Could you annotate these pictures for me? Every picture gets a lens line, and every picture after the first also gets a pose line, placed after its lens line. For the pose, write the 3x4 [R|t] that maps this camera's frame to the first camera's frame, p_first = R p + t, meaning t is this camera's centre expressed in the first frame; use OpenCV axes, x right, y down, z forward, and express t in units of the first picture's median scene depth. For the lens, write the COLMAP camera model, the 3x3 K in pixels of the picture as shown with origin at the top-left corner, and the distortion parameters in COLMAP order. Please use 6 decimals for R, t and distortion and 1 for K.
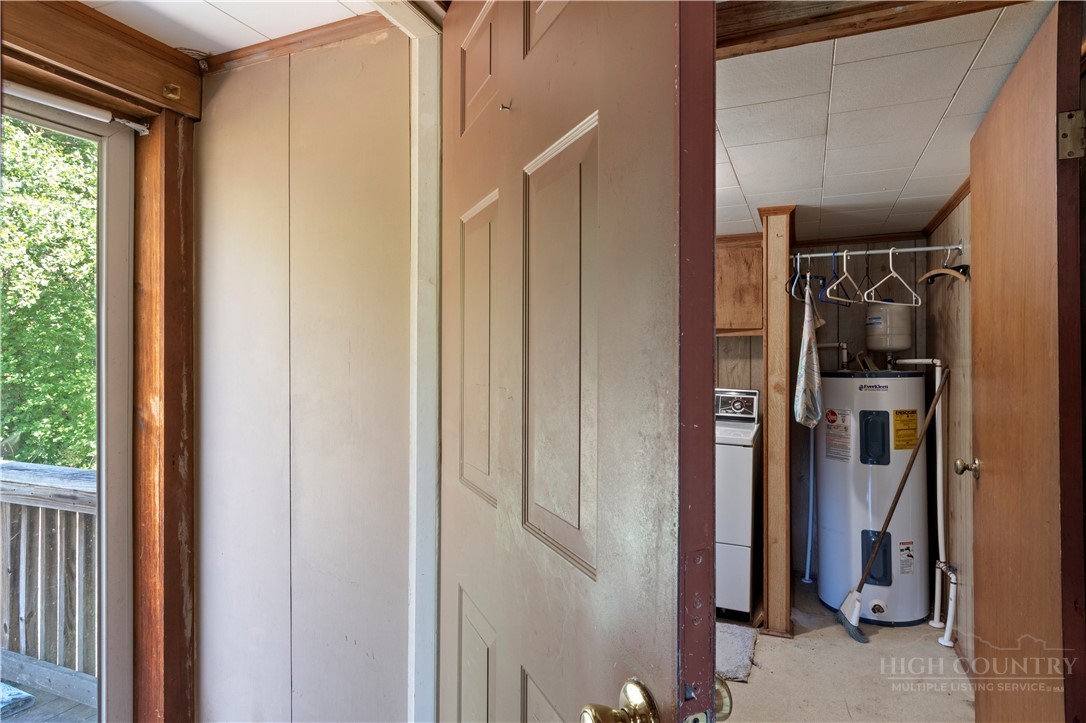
lens RADIAL K [[603.7, 0, 541.0], [0, 603.7, 363.0], [0, 0, 1]] dist [-0.001099, 0.003155]
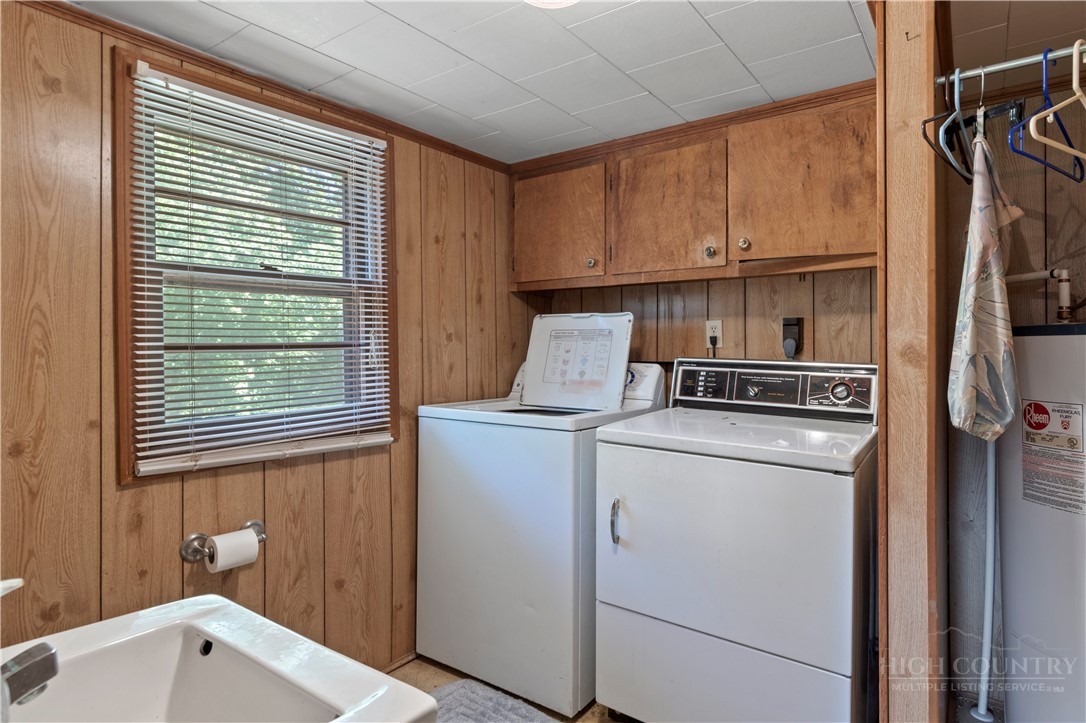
lens RADIAL K [[603.7, 0, 547.5], [0, 603.7, 350.5], [0, 0, 1]] dist [-0.001099, 0.003155]
pose [[0.977637, -0.003240, -0.210276, 0.210444], [0.003300, 0.999995, -0.000064, 0.036749], [0.210275, -0.000631, 0.977642, 0.467453]]
